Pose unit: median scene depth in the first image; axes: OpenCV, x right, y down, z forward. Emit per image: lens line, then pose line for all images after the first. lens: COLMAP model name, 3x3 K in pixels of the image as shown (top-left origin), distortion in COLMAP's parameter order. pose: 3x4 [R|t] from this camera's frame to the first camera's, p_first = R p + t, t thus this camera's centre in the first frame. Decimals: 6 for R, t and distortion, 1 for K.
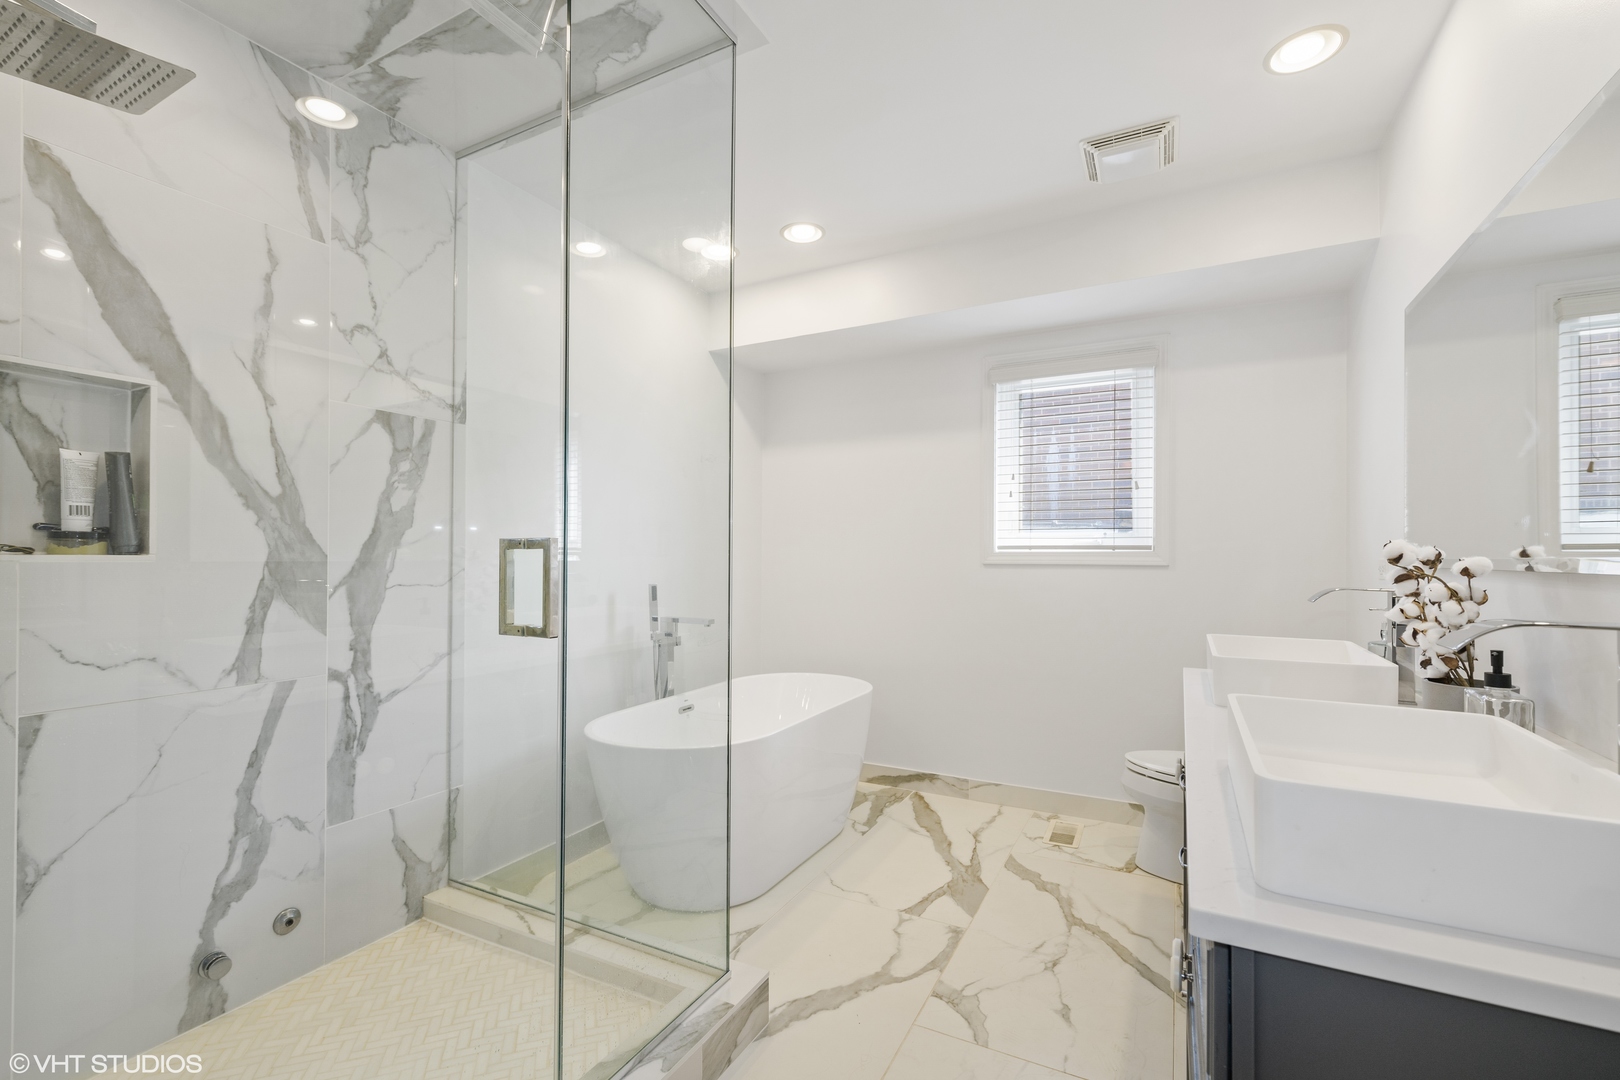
lens RADIAL K [[695.5, 0, 799.0], [0, 695.5, 546.7], [0, 0, 1]] dist [-0.008179, -0.002207]
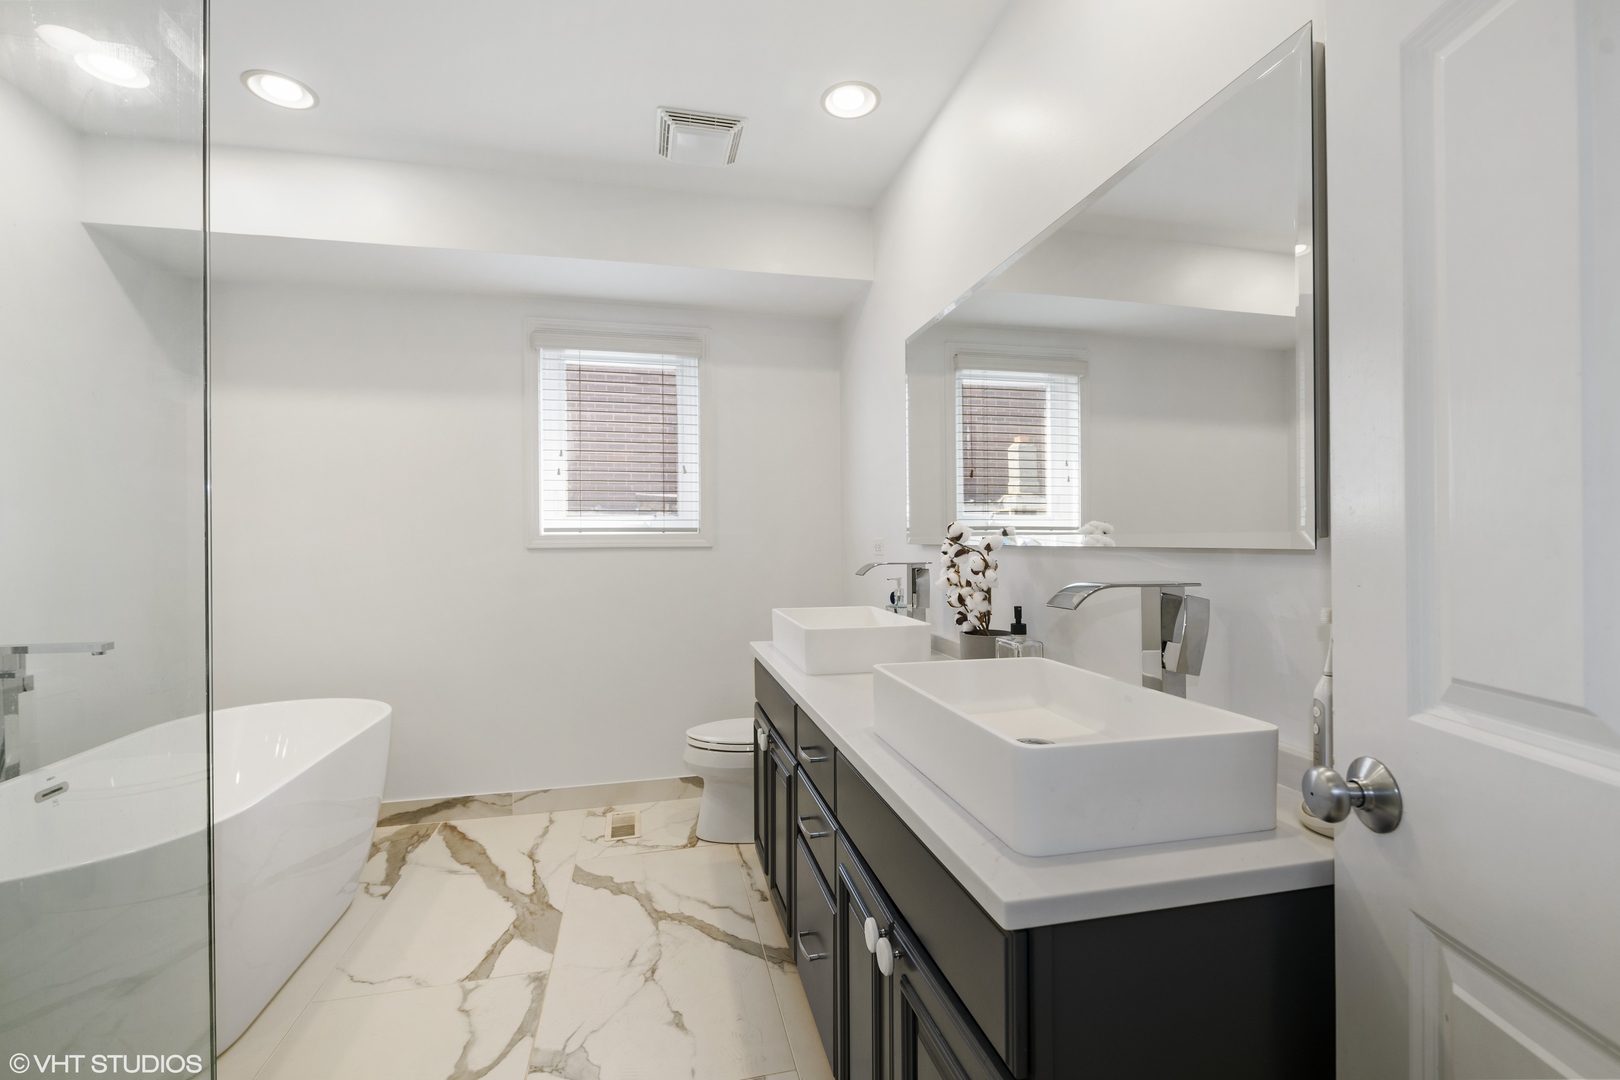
lens RADIAL K [[695.5, 0, 817.2], [0, 695.5, 537.4], [0, 0, 1]] dist [-0.008179, -0.002207]
pose [[0.747954, -0.007695, 0.663706, -0.061197], [0.000785, 0.999942, 0.010710, 0.001890], [-0.663751, -0.007490, 0.747916, 0.108614]]
